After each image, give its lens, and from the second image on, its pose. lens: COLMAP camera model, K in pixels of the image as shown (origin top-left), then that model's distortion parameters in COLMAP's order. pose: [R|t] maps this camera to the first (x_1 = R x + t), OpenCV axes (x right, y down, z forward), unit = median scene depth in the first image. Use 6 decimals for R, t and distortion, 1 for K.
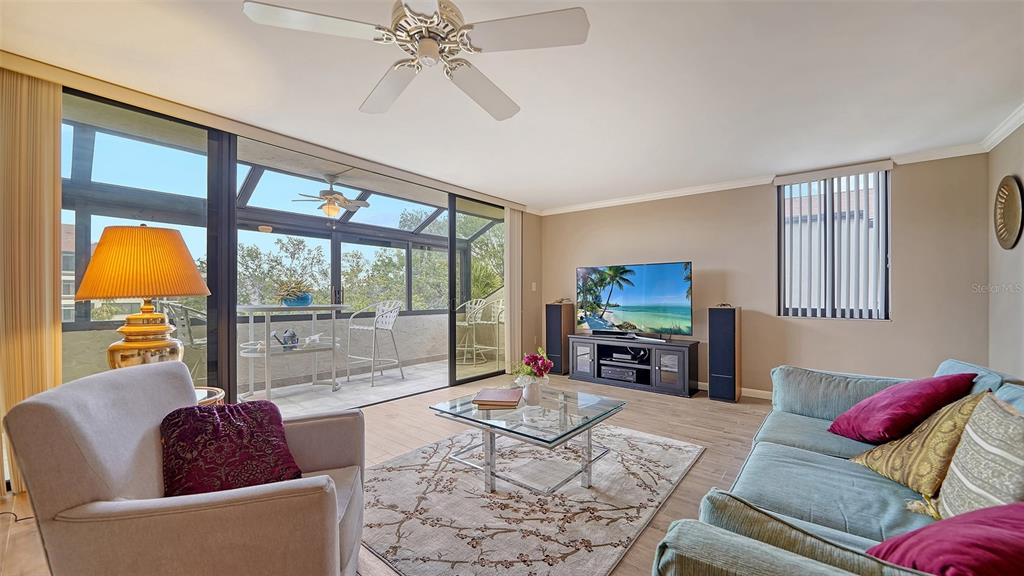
lens RADIAL K [[387.3, 0, 510.5], [0, 387.3, 293.8], [0, 0, 1]] dist [-0.000889, -0.000158]
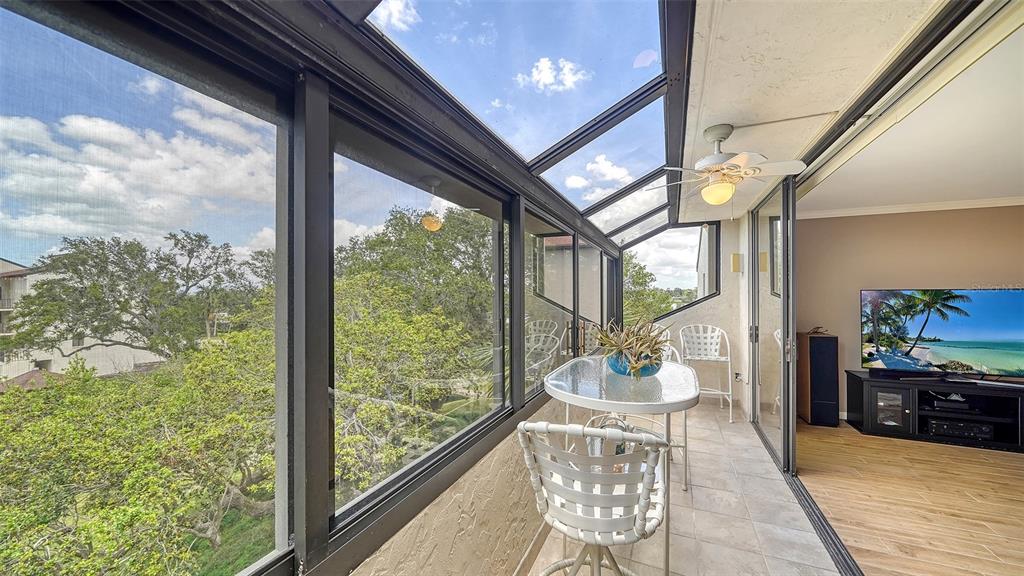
lens RADIAL K [[359.3, 0, 509.1], [0, 359.3, 296.5], [0, 0, 1]] dist [-0.001143, -0.000179]
pose [[0.965878, -0.006427, 0.258918, -0.758099], [0.004503, 0.999958, 0.008025, -0.068334], [-0.258959, -0.006586, 0.965866, 0.522641]]
